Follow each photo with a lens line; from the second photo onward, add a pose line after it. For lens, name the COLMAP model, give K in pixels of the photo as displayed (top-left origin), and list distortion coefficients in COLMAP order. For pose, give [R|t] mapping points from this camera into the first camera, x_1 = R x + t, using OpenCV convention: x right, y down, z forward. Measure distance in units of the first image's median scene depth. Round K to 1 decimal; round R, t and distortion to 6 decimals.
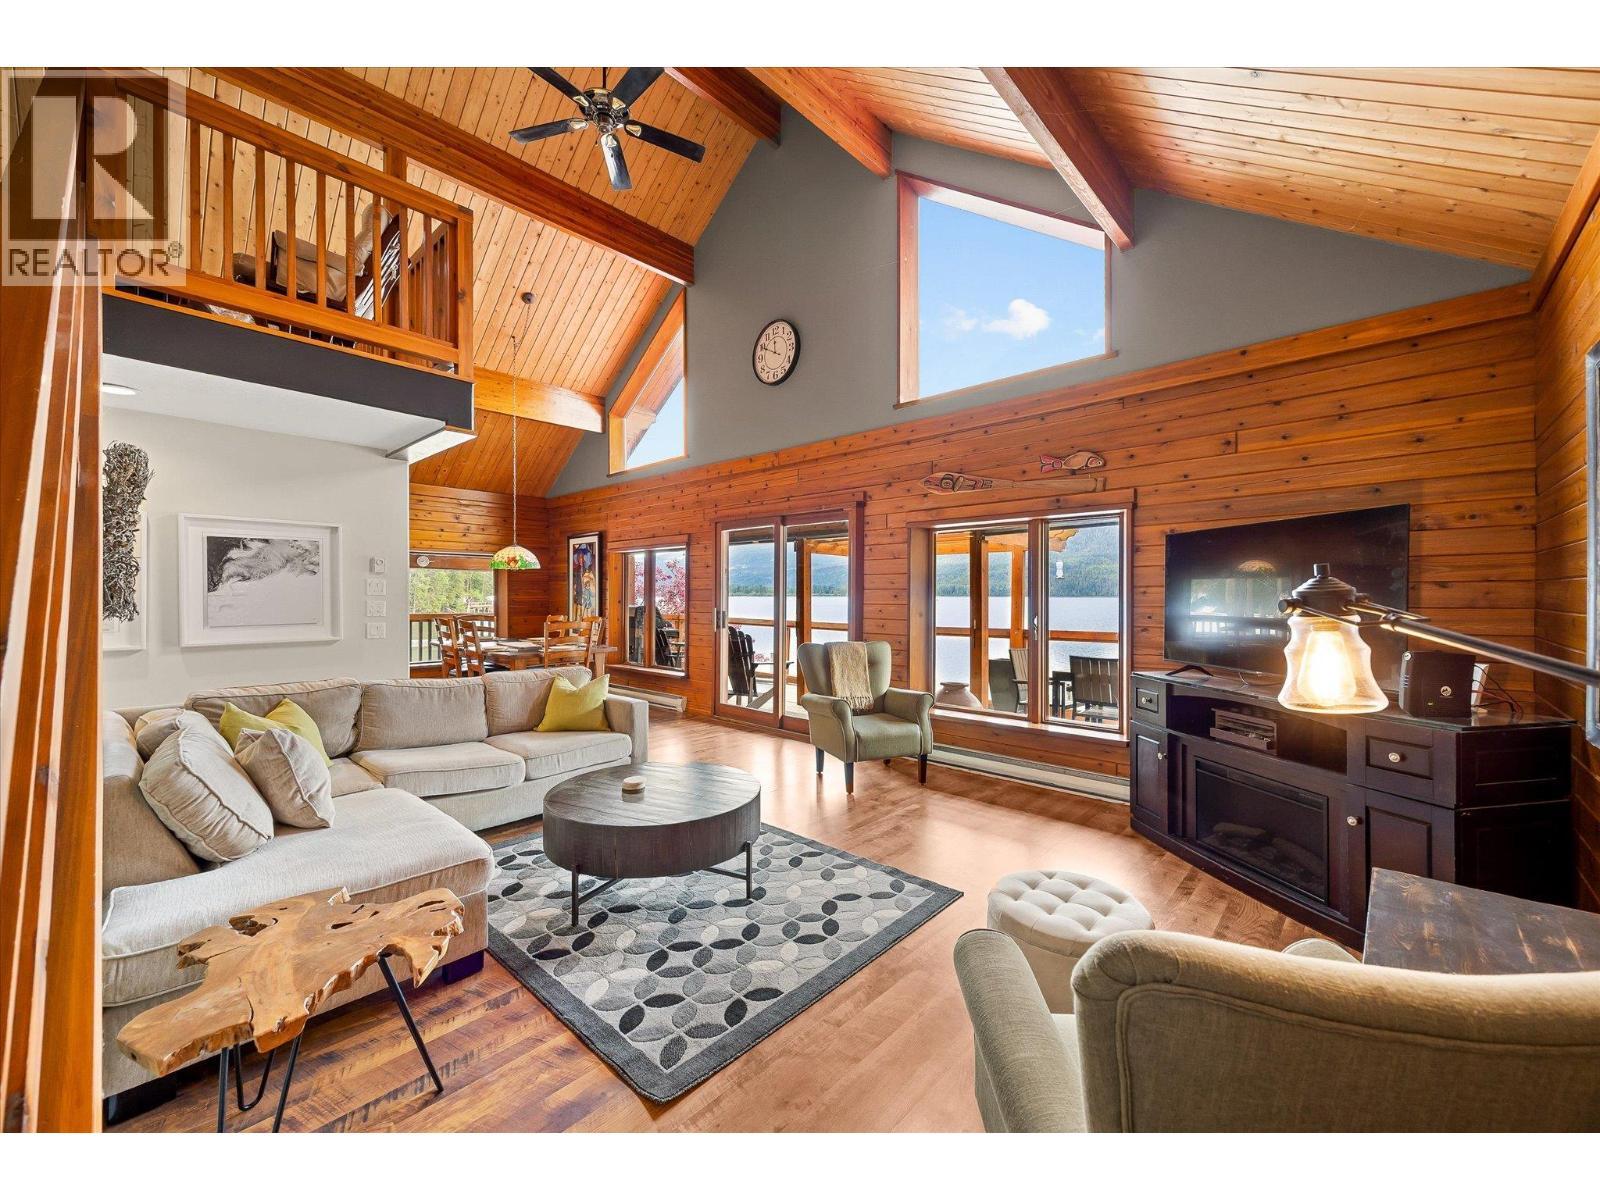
lens RADIAL K [[632.9, 0, 810.3], [0, 632.9, 595.7], [0, 0, 1]] dist [0.000027, 0.000033]
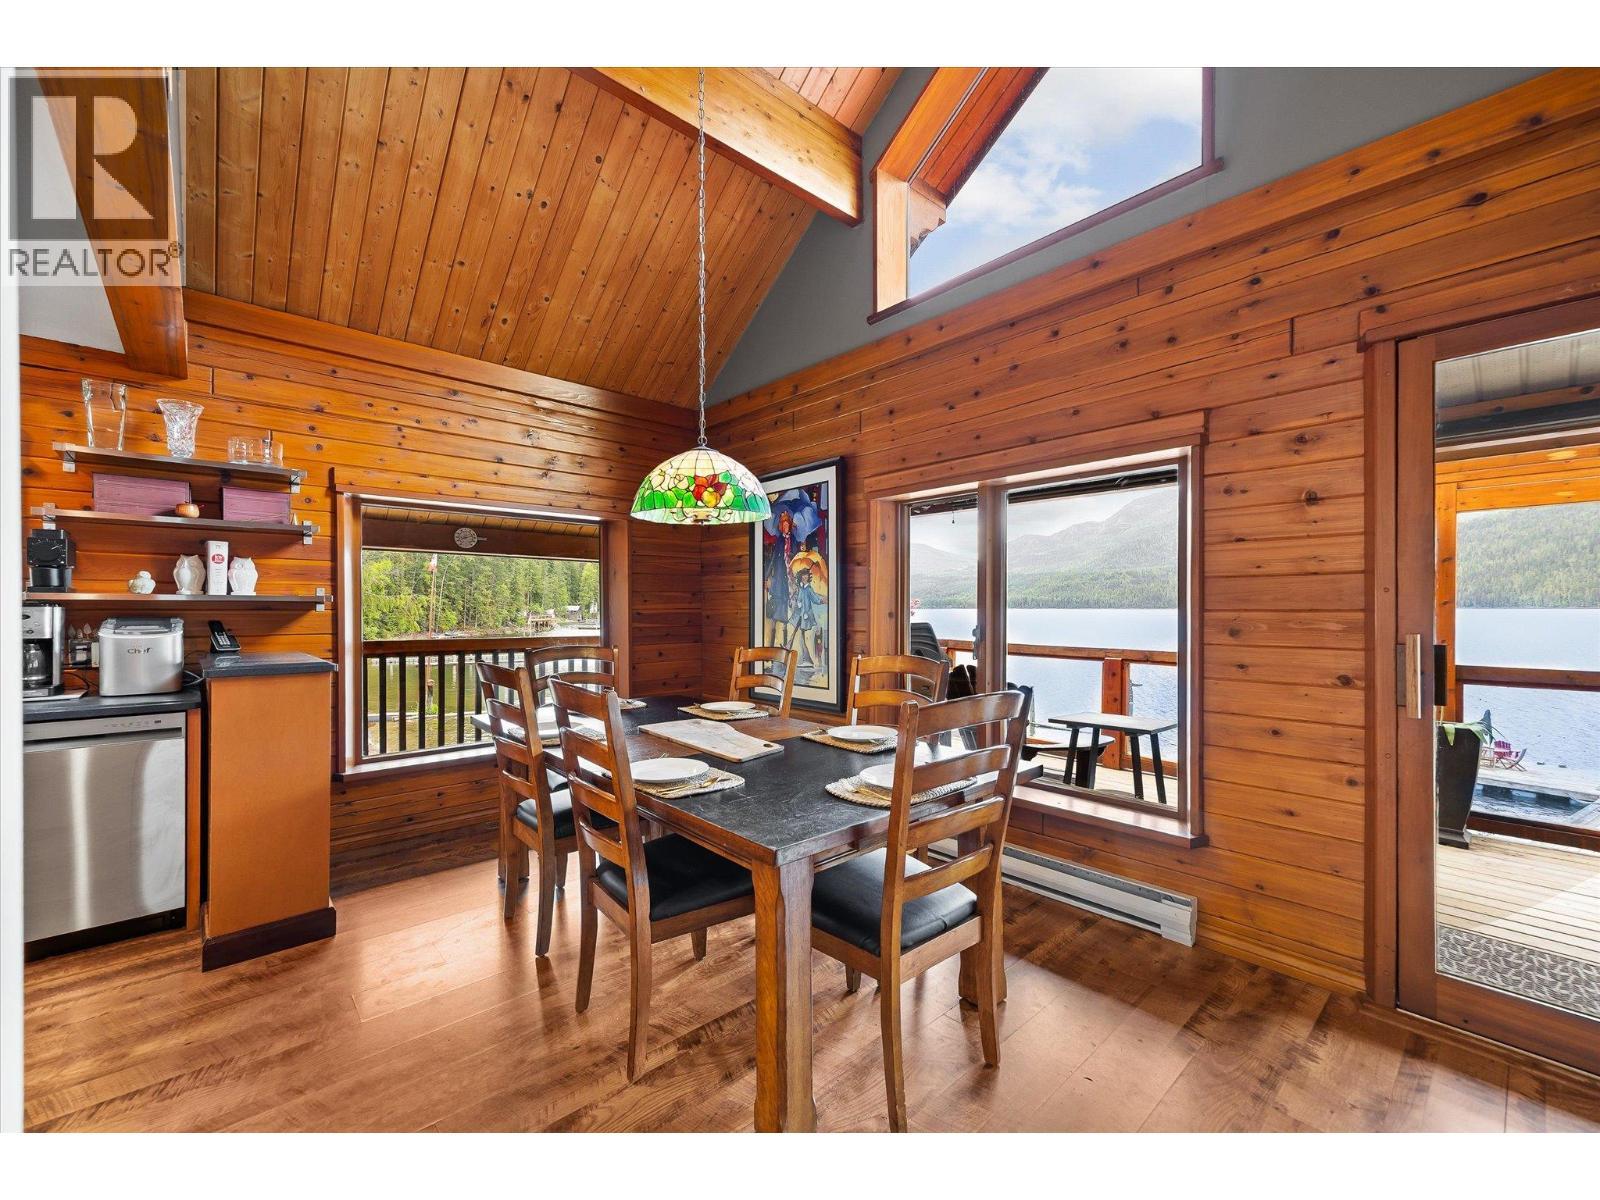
lens RADIAL K [[645.6, 0, 798.1], [0, 645.6, 610.6], [0, 0, 1]] dist [0.000857, 0.000257]
pose [[0.995129, -0.002409, -0.098551, -0.314222], [0.002712, 0.999992, 0.002944, 0.004953], [0.098543, -0.003197, 0.995128, 0.544006]]
